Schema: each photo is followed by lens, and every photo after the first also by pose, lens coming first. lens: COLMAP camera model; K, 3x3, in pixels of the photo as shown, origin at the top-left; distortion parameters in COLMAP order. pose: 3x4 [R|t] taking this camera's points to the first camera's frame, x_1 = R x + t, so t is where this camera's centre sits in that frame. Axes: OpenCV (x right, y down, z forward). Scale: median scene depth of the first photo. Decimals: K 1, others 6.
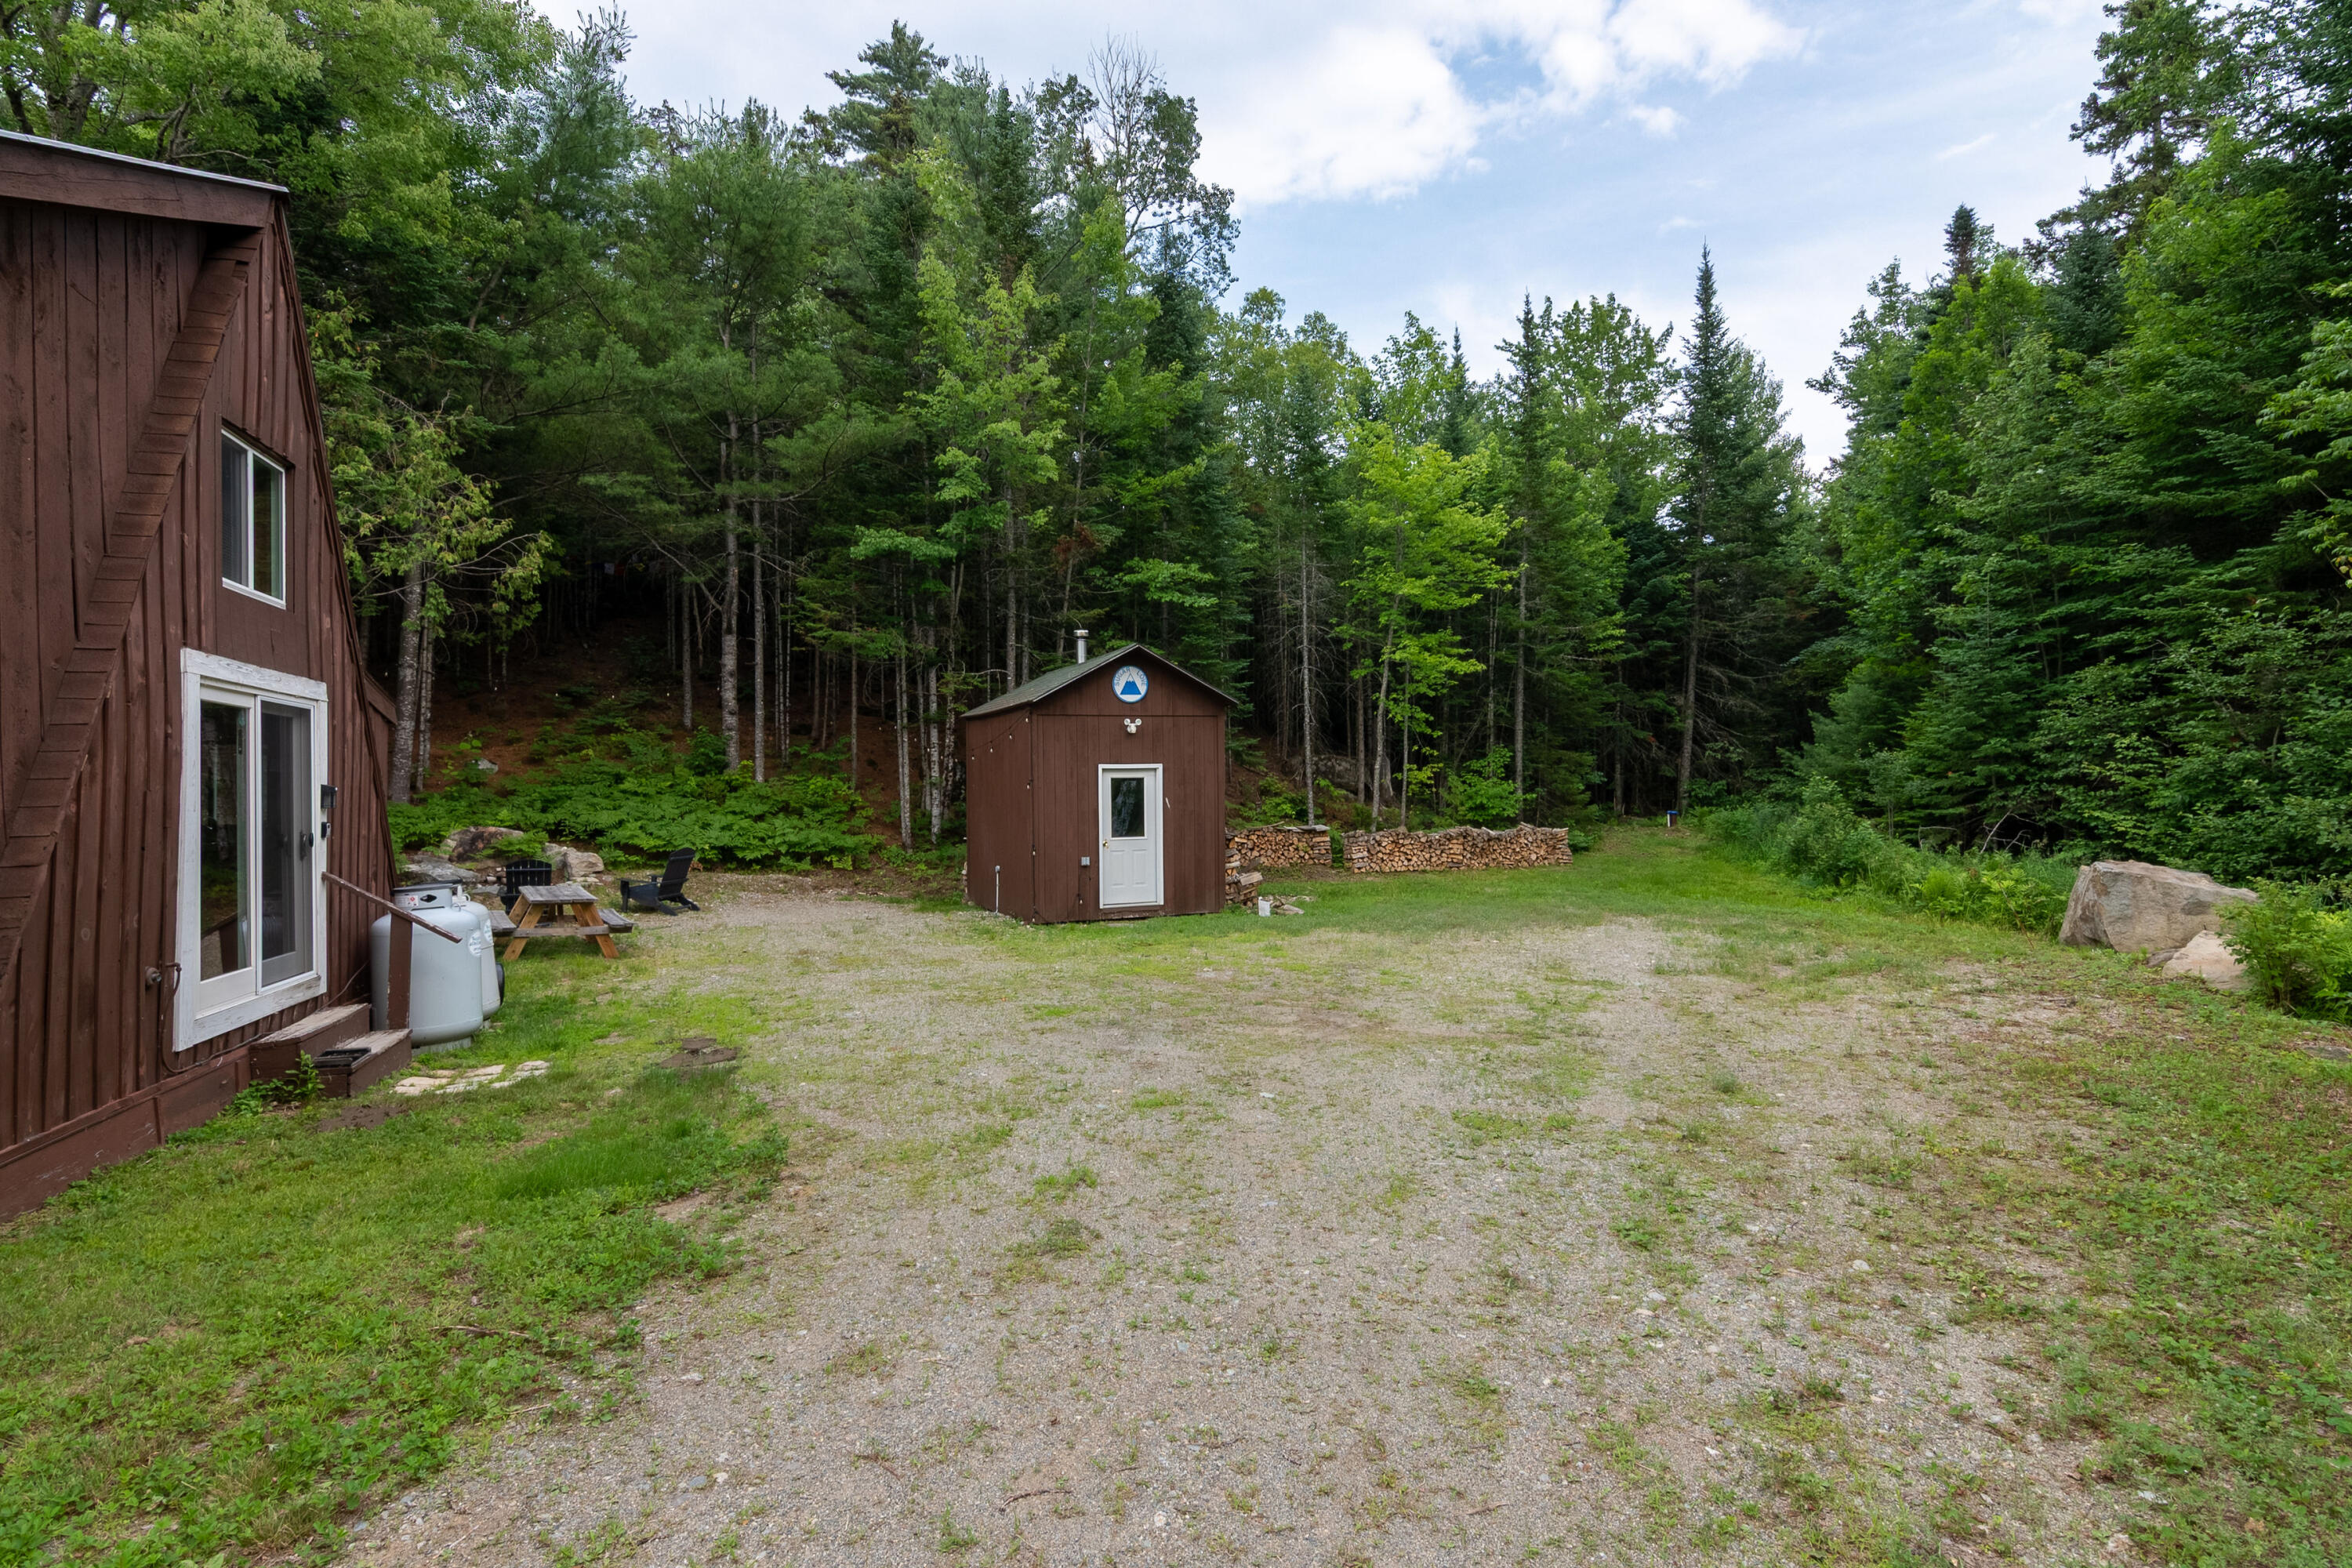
lens RADIAL K [[1156.9, 0, 1160.7], [0, 1156.9, 781.1], [0, 0, 1]] dist [-0.000313, -0.000106]
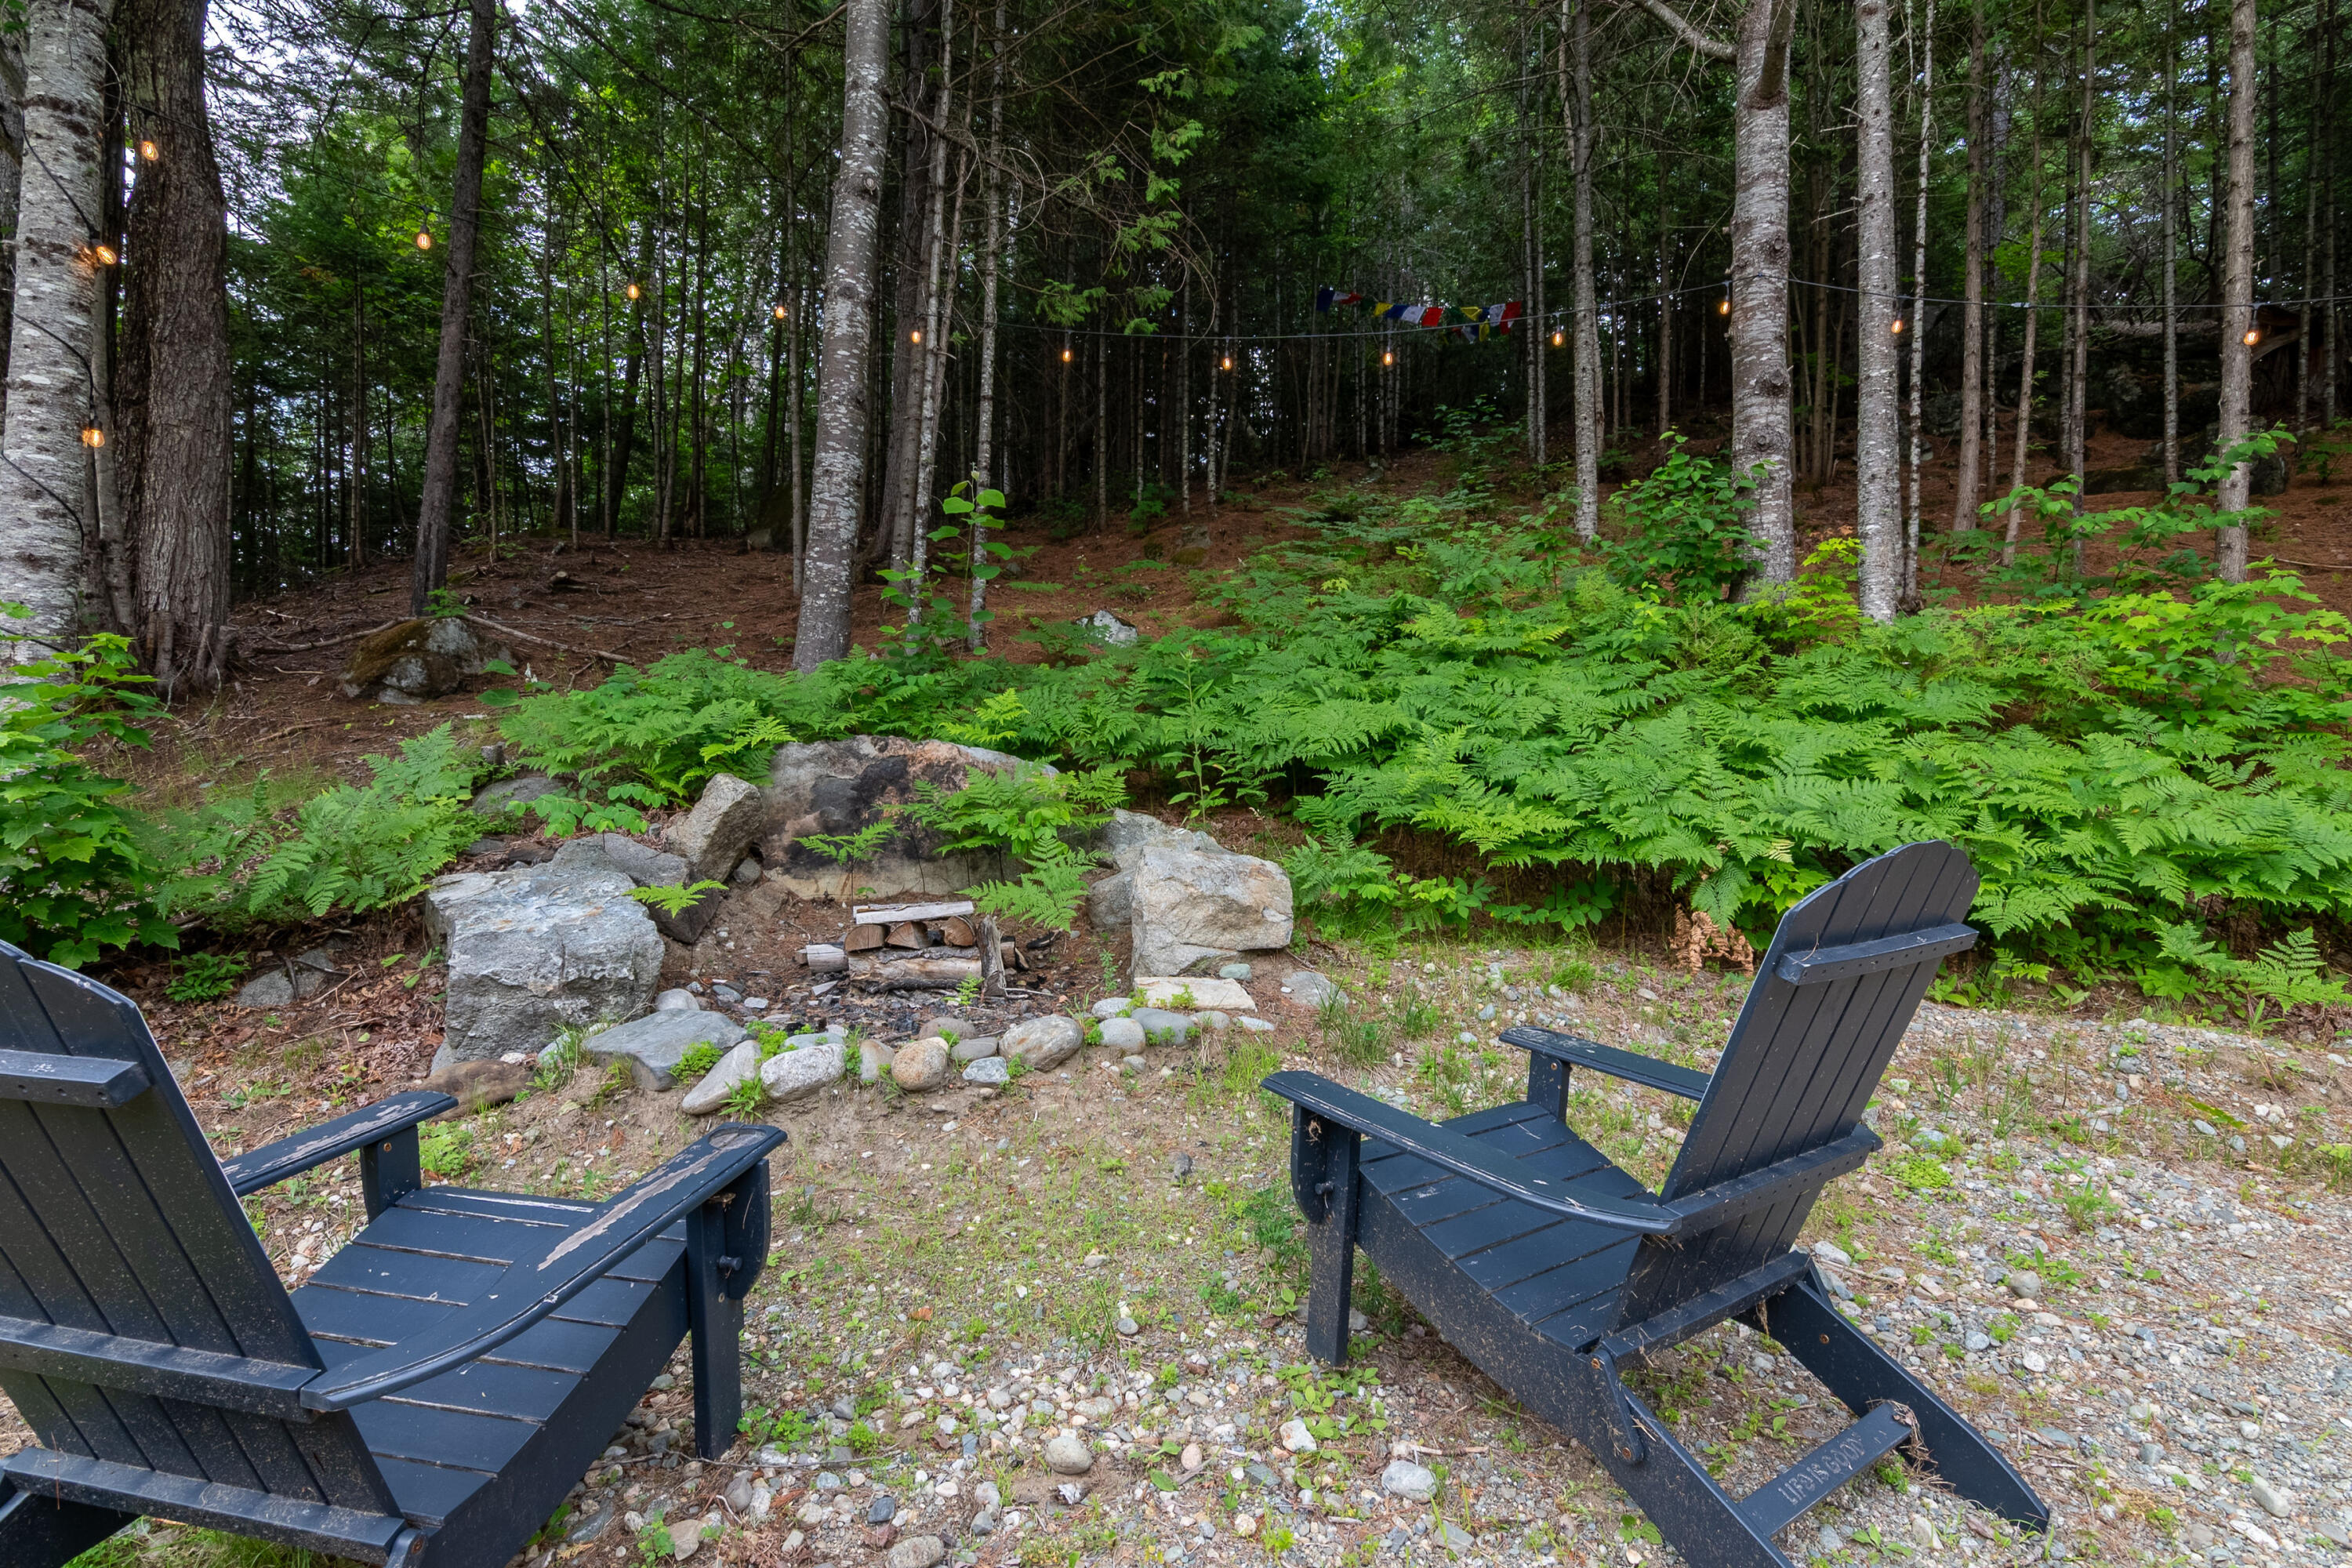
lens RADIAL K [[1171.7, 0, 1182.2], [0, 1171.7, 778.5], [0, 0, 1]] dist [-0.001560, 0.000144]
pose [[0.787808, 0.003610, -0.615910, -0.385109], [-0.011432, 0.999896, -0.008762, 0.051920], [0.615815, 0.013944, 0.787767, 0.859780]]
